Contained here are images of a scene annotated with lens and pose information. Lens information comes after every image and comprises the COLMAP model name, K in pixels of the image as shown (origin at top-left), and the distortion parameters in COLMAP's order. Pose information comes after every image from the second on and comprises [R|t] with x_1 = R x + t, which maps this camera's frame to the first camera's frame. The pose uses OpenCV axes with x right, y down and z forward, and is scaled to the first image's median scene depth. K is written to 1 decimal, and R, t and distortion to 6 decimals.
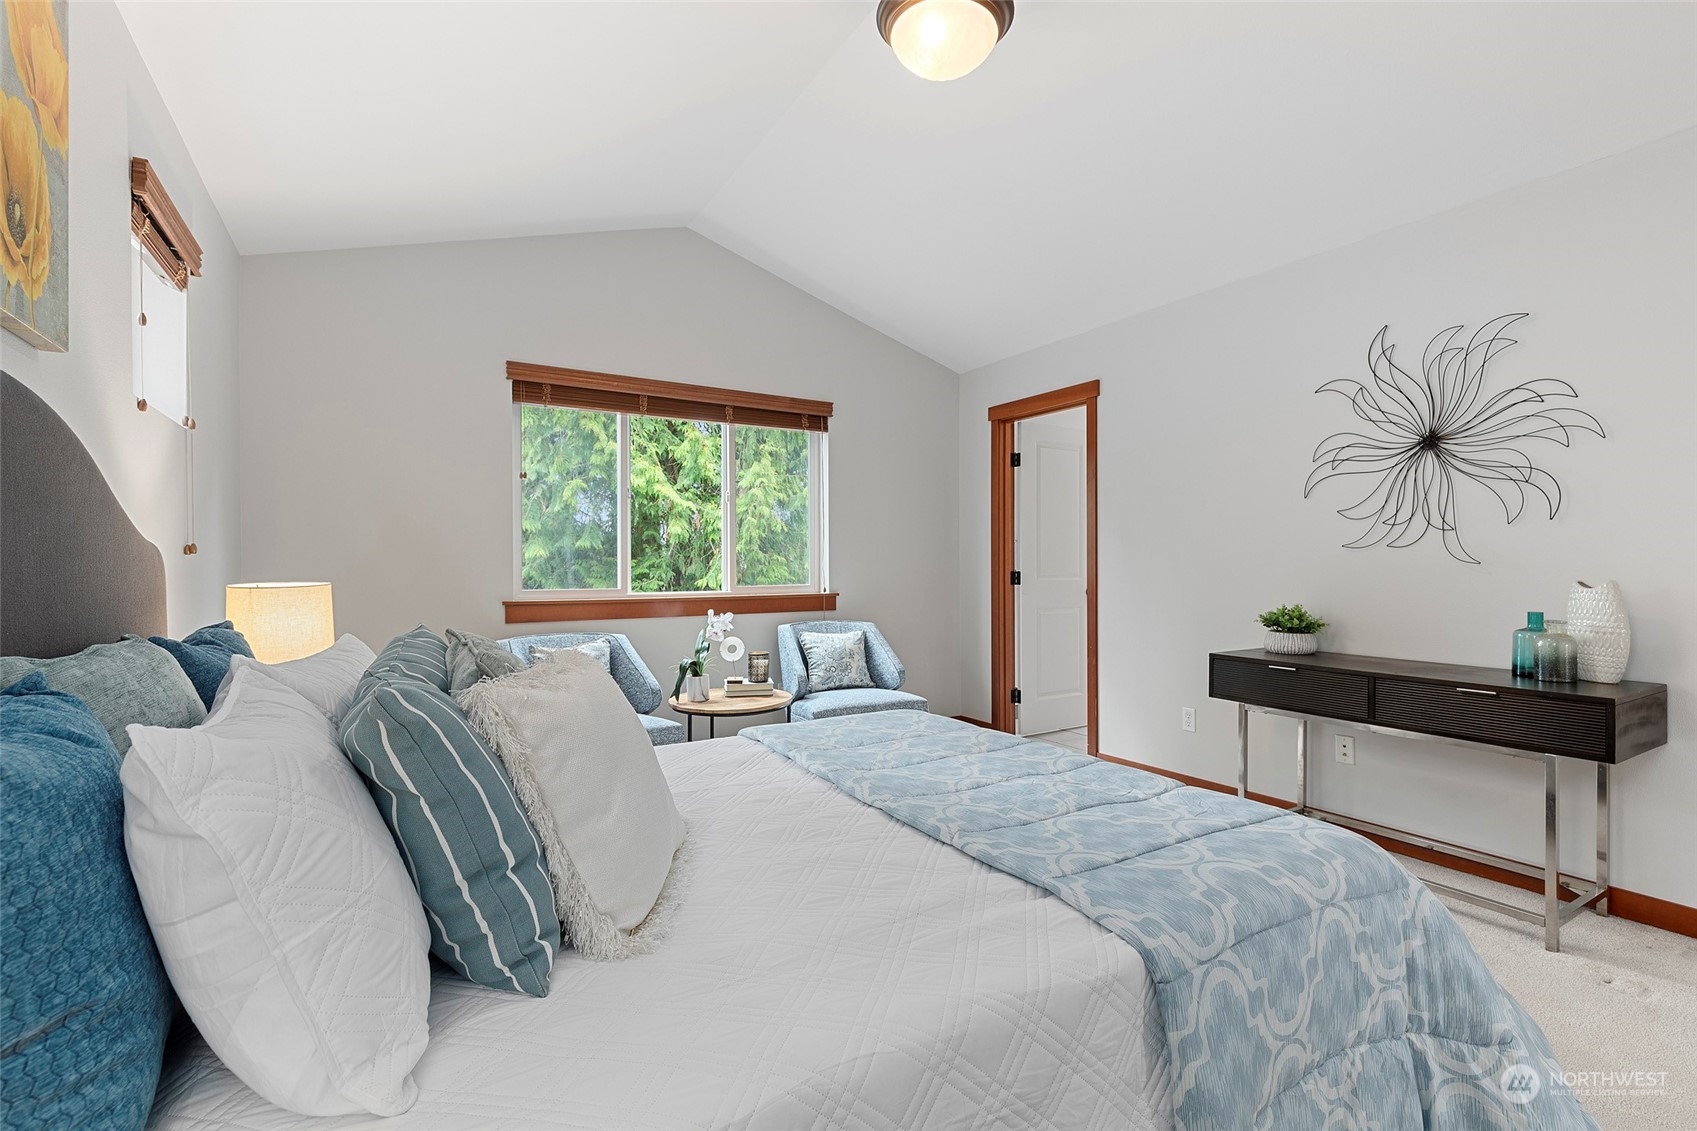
lens RADIAL K [[777.0, 0, 851.5], [0, 777.0, 562.5], [0, 0, 1]] dist [0.003588, 0.000185]
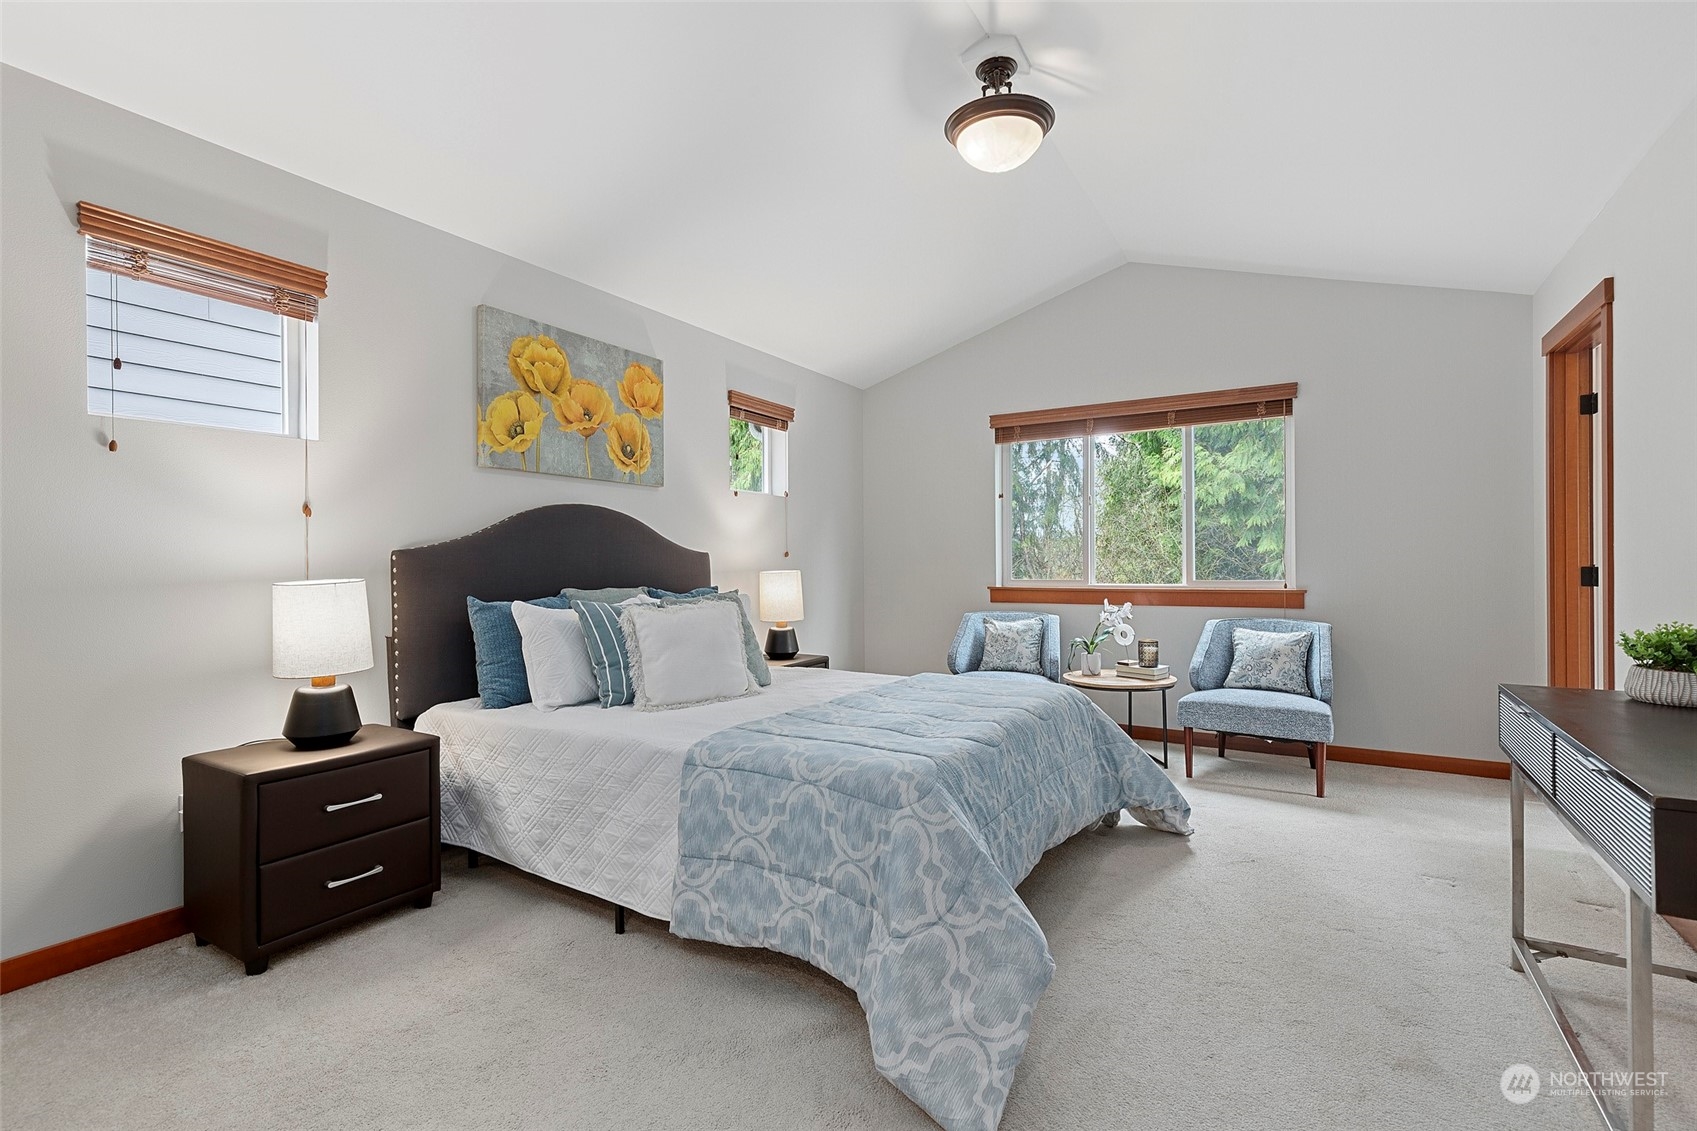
lens RADIAL K [[777.0, 0, 832.3], [0, 777.0, 557.8], [0, 0, 1]] dist [0.003588, 0.000185]
pose [[0.441922, -0.006818, -0.897028, 0.660131], [0.009088, 0.999954, -0.003124, -0.000754], [0.897008, -0.006771, 0.441963, 0.118541]]
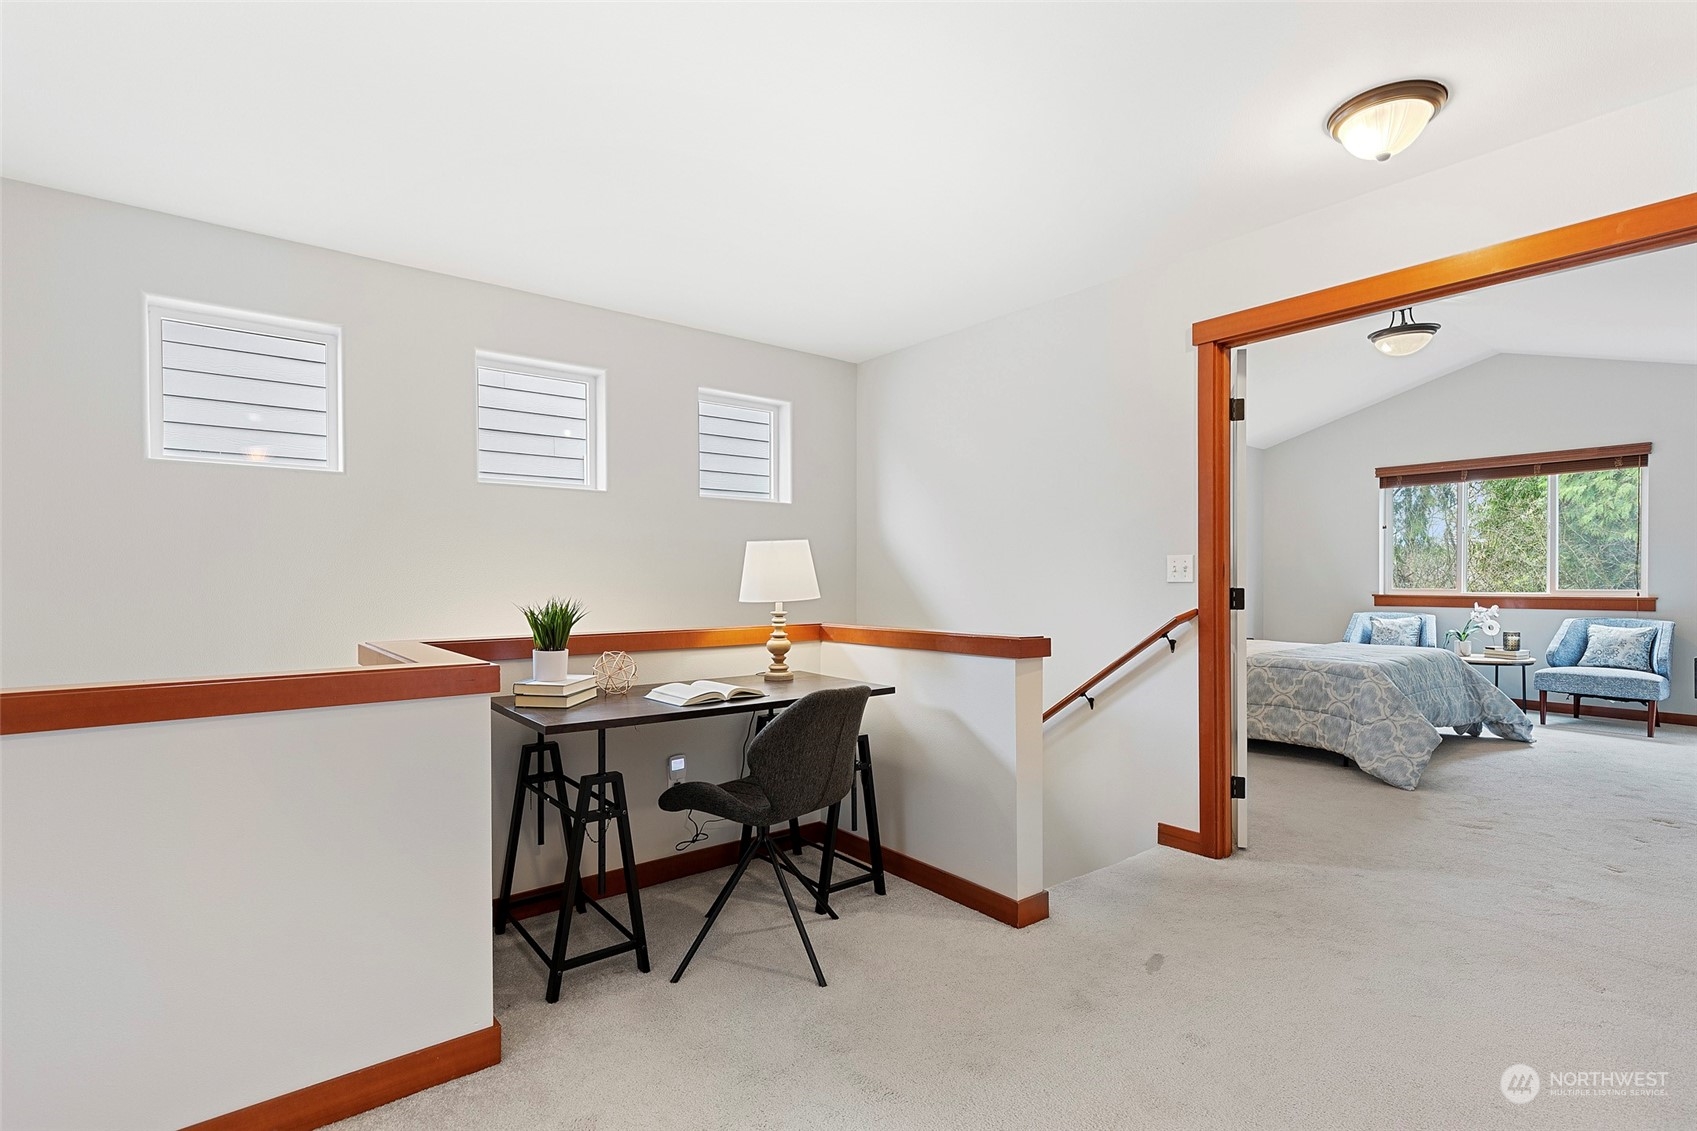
lens RADIAL K [[777.0, 0, 857.3], [0, 777.0, 585.4], [0, 0, 1]] dist [0.003588, 0.000185]
pose [[0.114710, 0.011202, -0.993336, 1.256726], [0.008082, 0.999893, 0.012209, -0.005713], [0.993366, -0.009428, 0.114608, -0.463007]]
